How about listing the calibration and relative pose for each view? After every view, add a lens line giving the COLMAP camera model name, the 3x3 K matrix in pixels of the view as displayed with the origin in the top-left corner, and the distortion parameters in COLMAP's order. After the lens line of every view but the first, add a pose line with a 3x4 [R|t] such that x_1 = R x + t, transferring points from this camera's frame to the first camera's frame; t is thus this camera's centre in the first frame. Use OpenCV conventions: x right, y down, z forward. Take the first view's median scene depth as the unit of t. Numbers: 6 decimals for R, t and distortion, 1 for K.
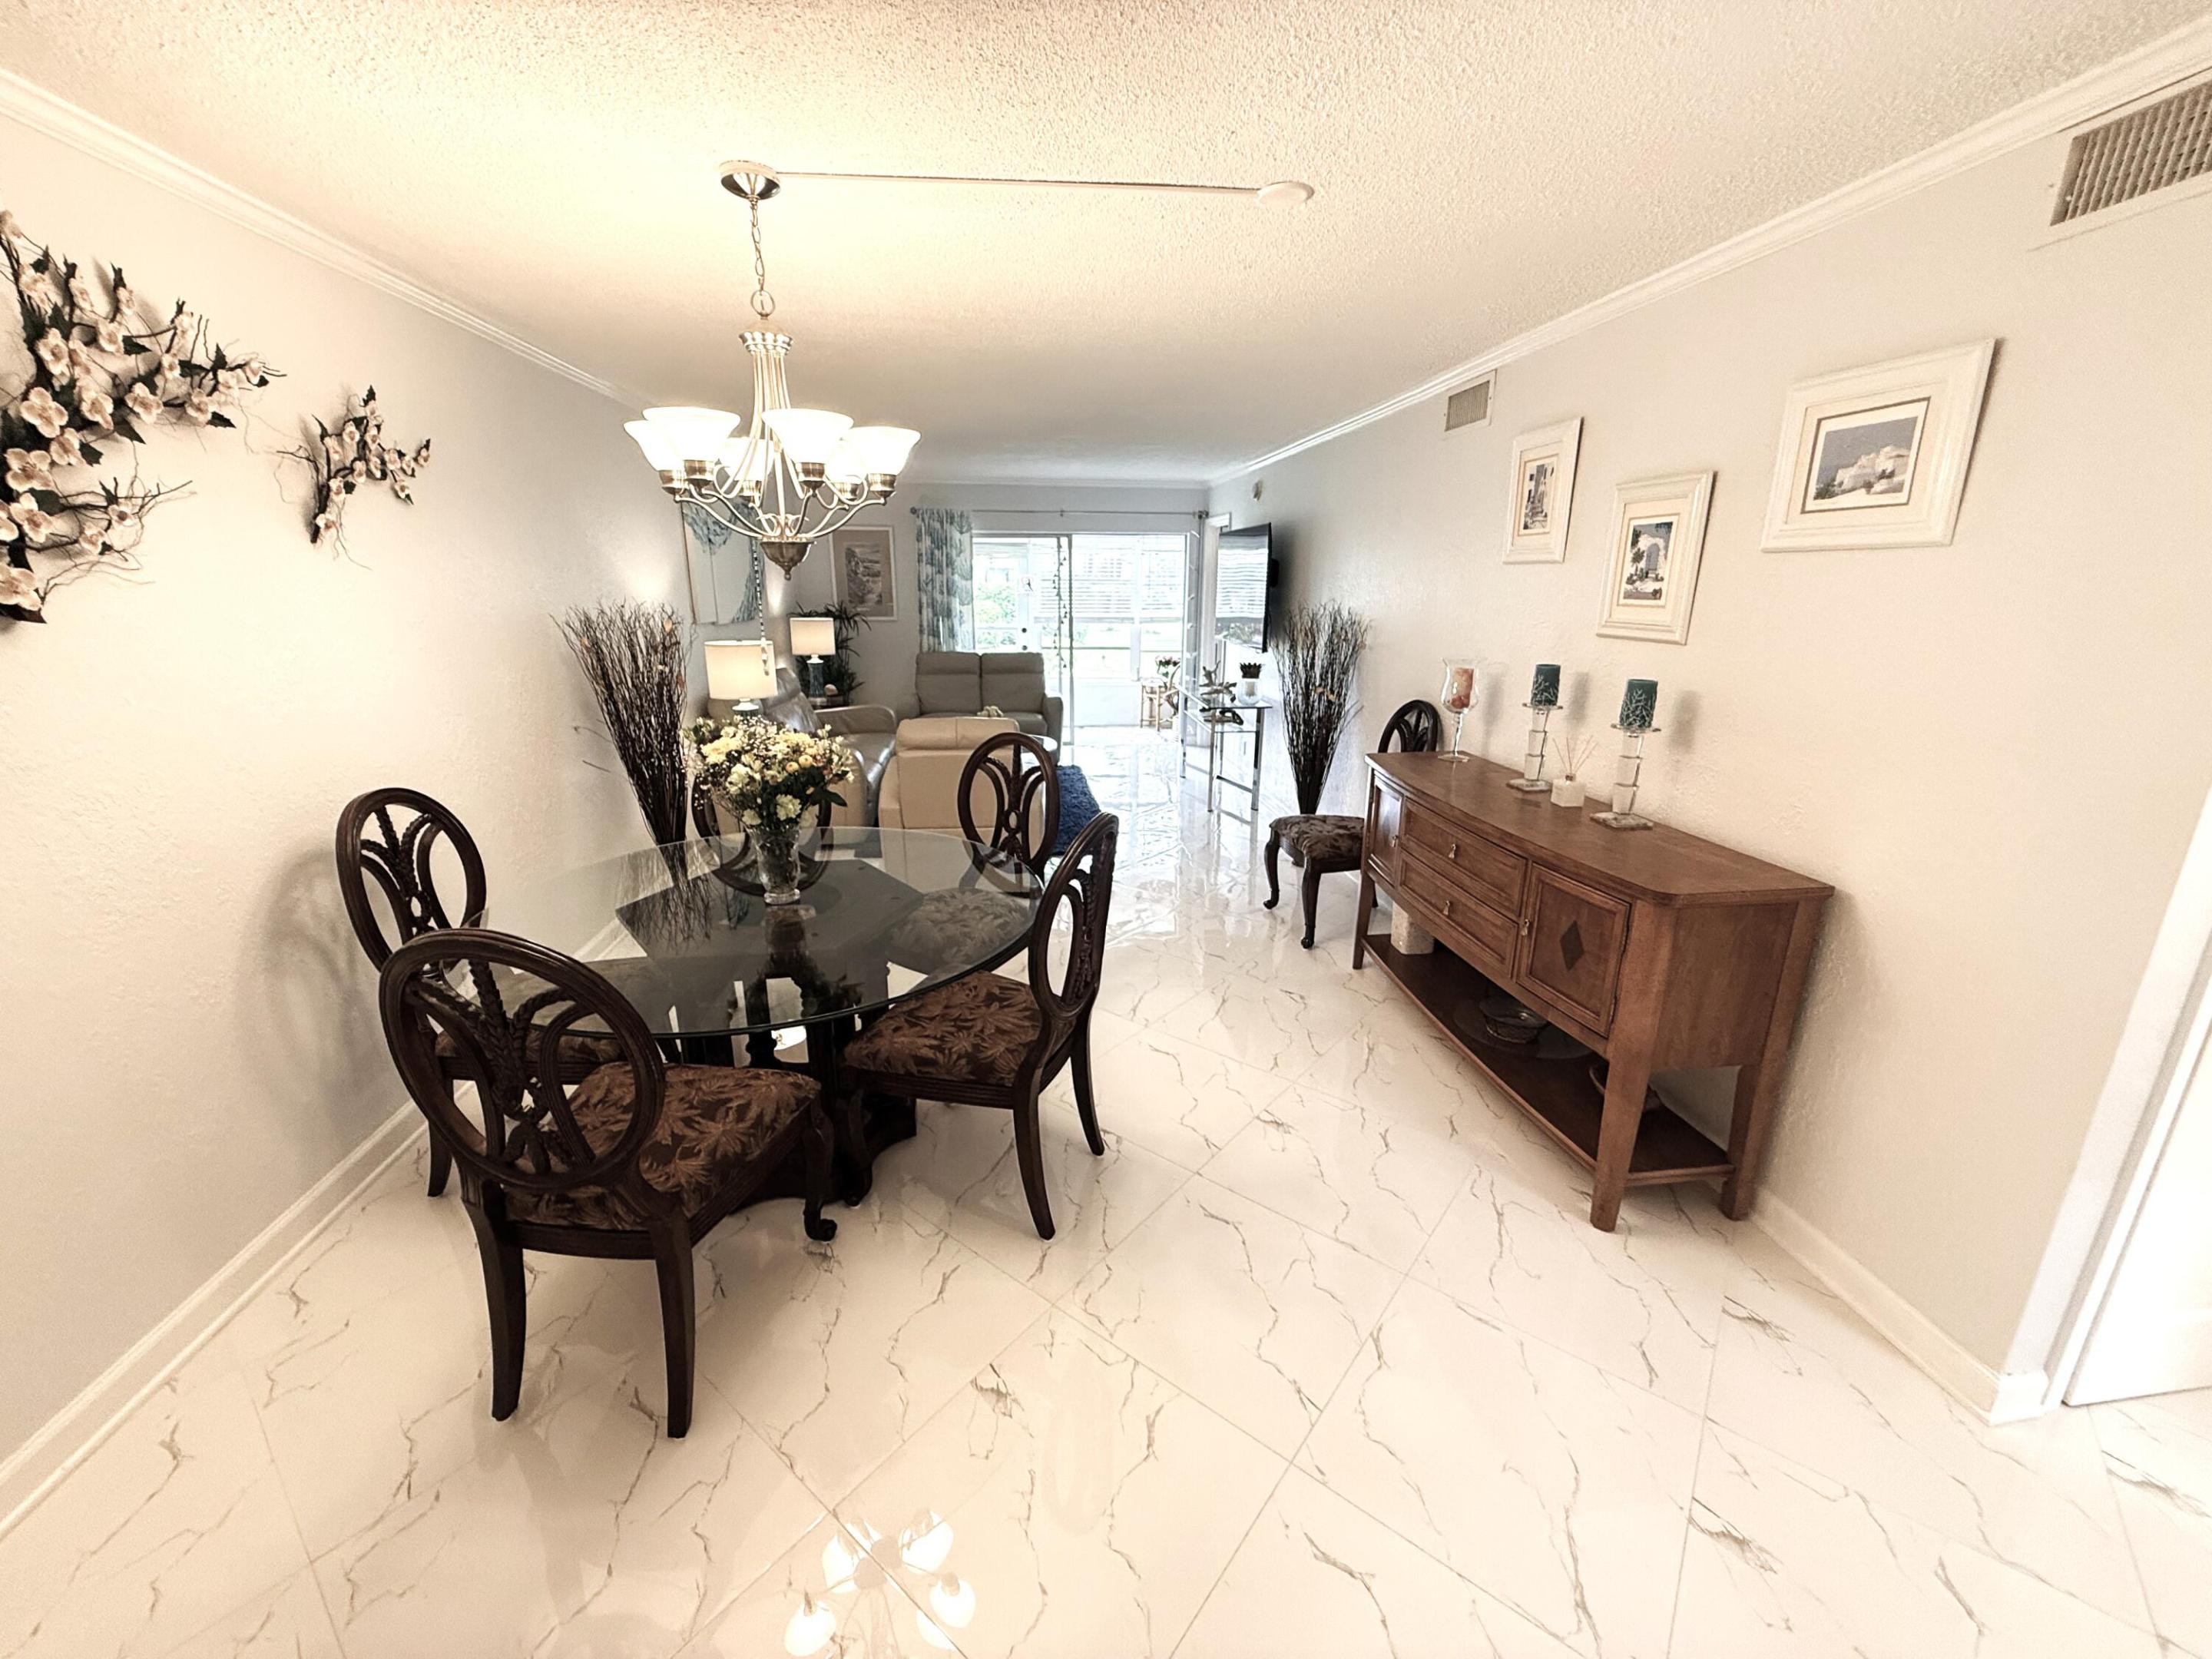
lens RADIAL K [[882.7, 0, 1101.4], [0, 882.7, 830.6], [0, 0, 1]] dist [0.001089, 0.000280]
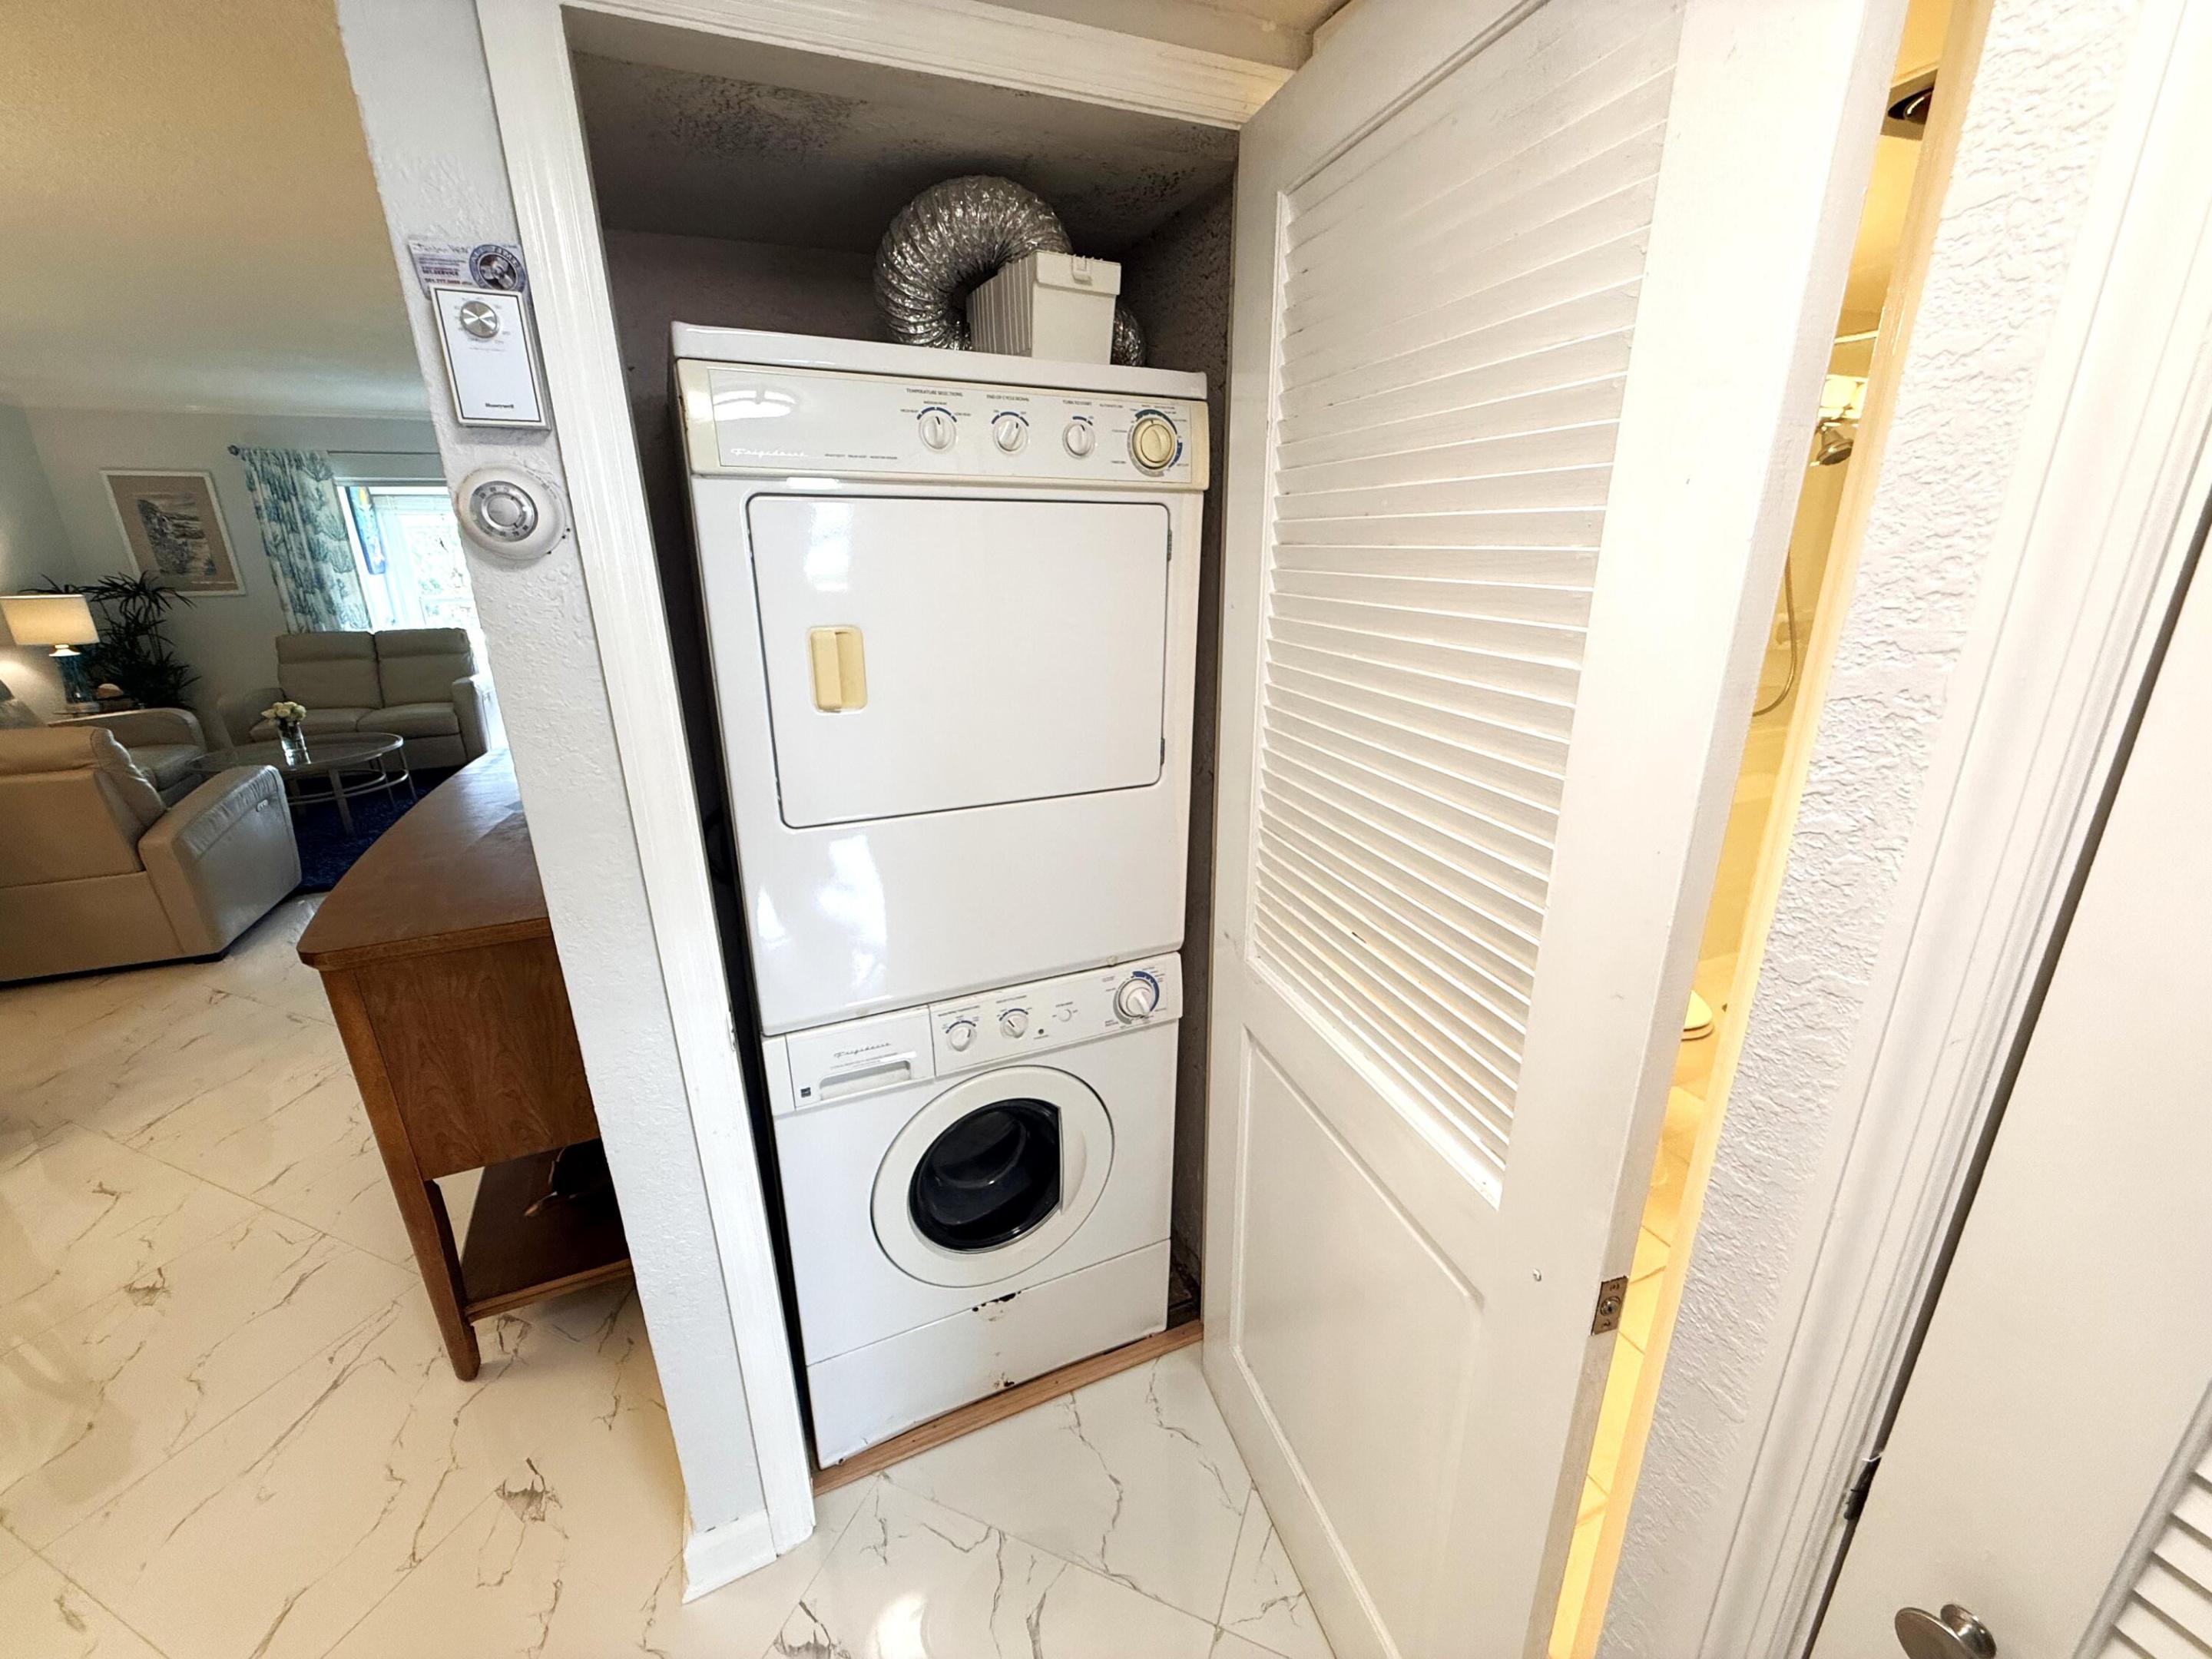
lens RADIAL K [[882.7, 0, 1101.4], [0, 882.7, 830.6], [0, 0, 1]] dist [0.001089, 0.000280]
pose [[0.957952, -0.106330, 0.266501, 0.266902], [0.095120, 0.993964, 0.054665, -0.001375], [-0.270704, -0.027017, 0.962283, 0.038869]]
